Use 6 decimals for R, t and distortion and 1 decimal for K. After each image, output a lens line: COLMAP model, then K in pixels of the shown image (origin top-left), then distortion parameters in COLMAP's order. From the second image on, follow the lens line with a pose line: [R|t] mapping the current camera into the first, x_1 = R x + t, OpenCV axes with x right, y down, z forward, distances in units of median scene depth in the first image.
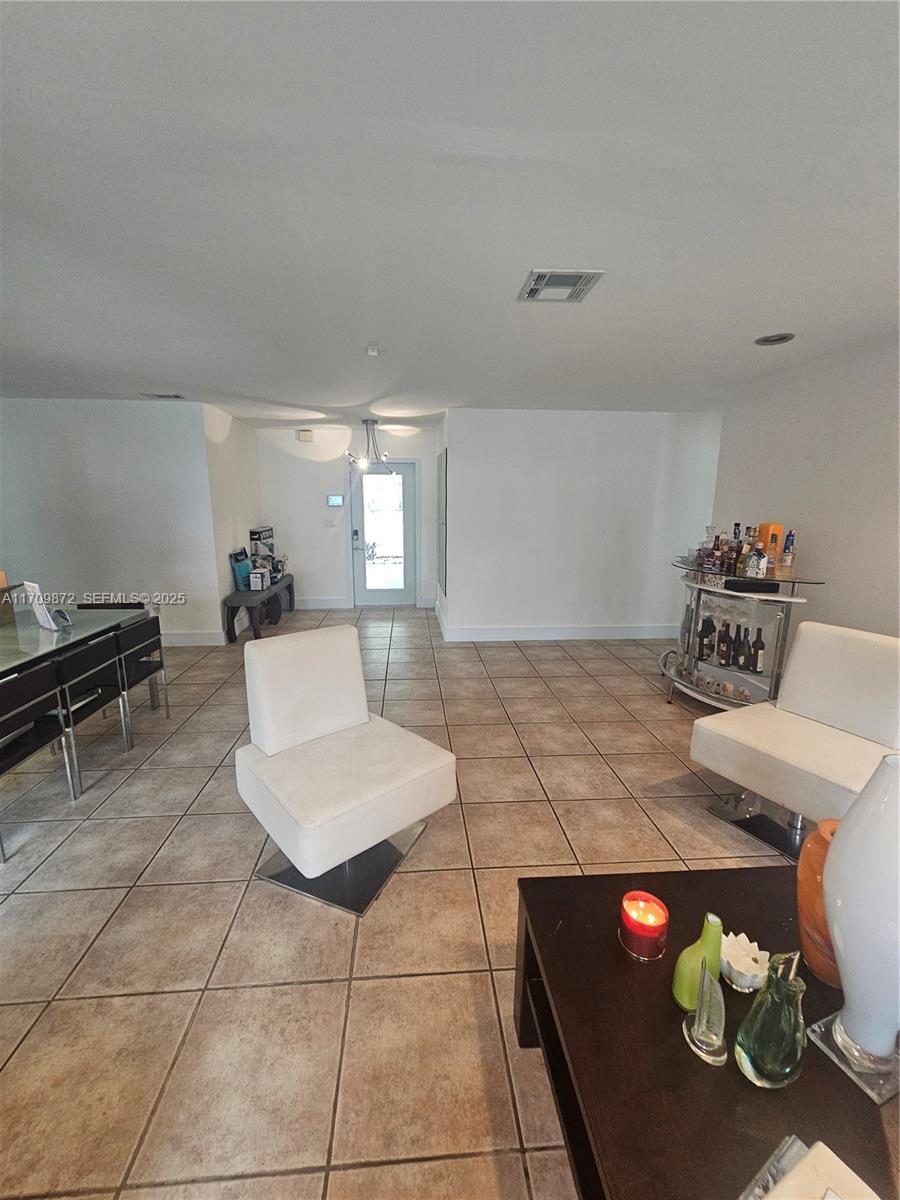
lens RADIAL K [[490.8, 0, 446.3], [0, 490.8, 598.6], [0, 0, 1]] dist [-0.000716, -0.000032]
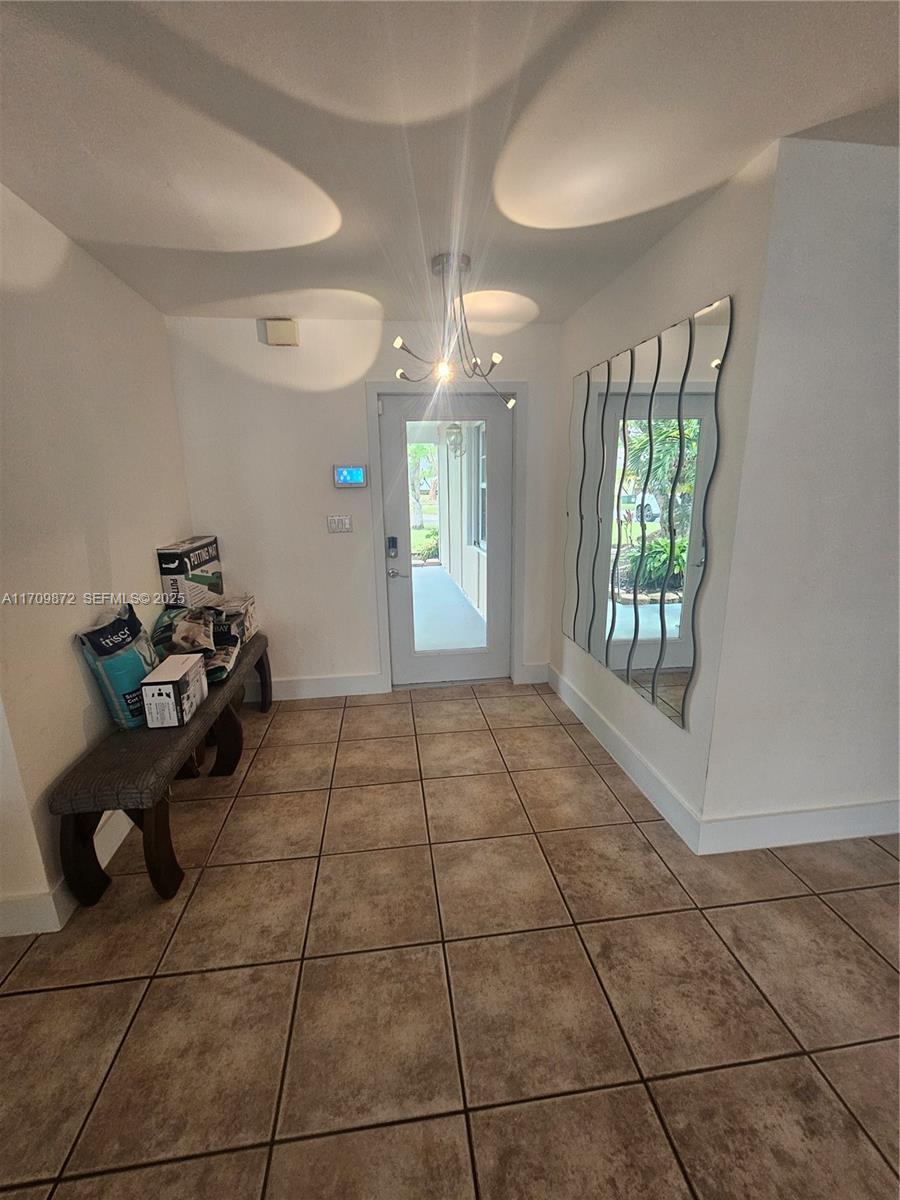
lens RADIAL K [[490.8, 0, 447.4], [0, 490.8, 602.7], [0, 0, 1]] dist [-0.000716, -0.000032]
pose [[0.998442, -0.036018, 0.042609, -0.191537], [0.033919, 0.998222, 0.049020, -0.120979], [-0.044299, -0.047498, 0.997889, 0.637293]]
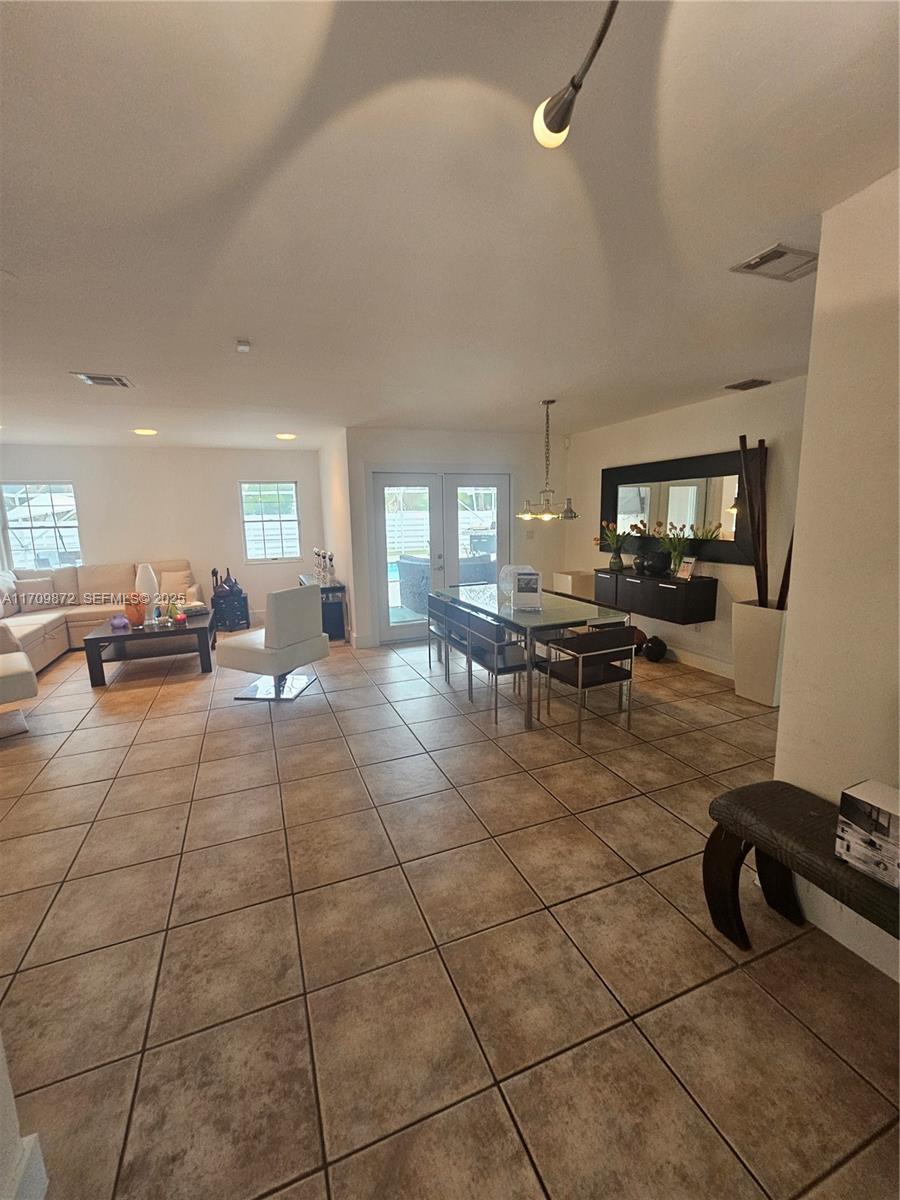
lens RADIAL K [[490.8, 0, 441.8], [0, 490.8, 598.5], [0, 0, 1]] dist [-0.000716, -0.000032]
pose [[-0.956780, 0.067753, -0.282812, -0.118239], [-0.038128, 0.934863, 0.352956, -0.223963], [0.288304, 0.348484, -0.891874, 1.124390]]
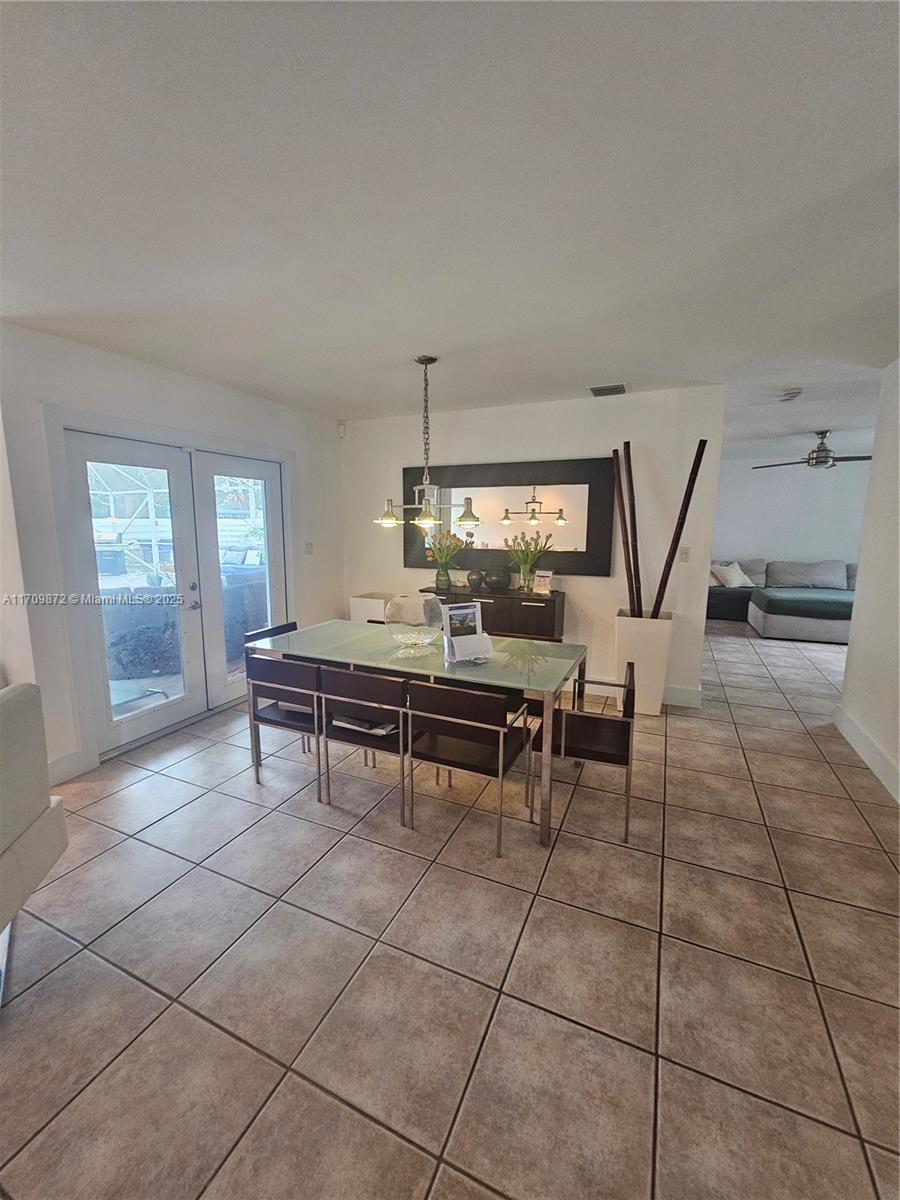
lens RADIAL K [[490.8, 0, 443.0], [0, 490.8, 599.5], [0, 0, 1]] dist [-0.000716, -0.000032]
pose [[-0.484797, 0.132499, -0.864532, -0.022536], [-0.176585, 0.953275, 0.245122, -0.132099], [0.856615, 0.271498, -0.438748, 0.708083]]
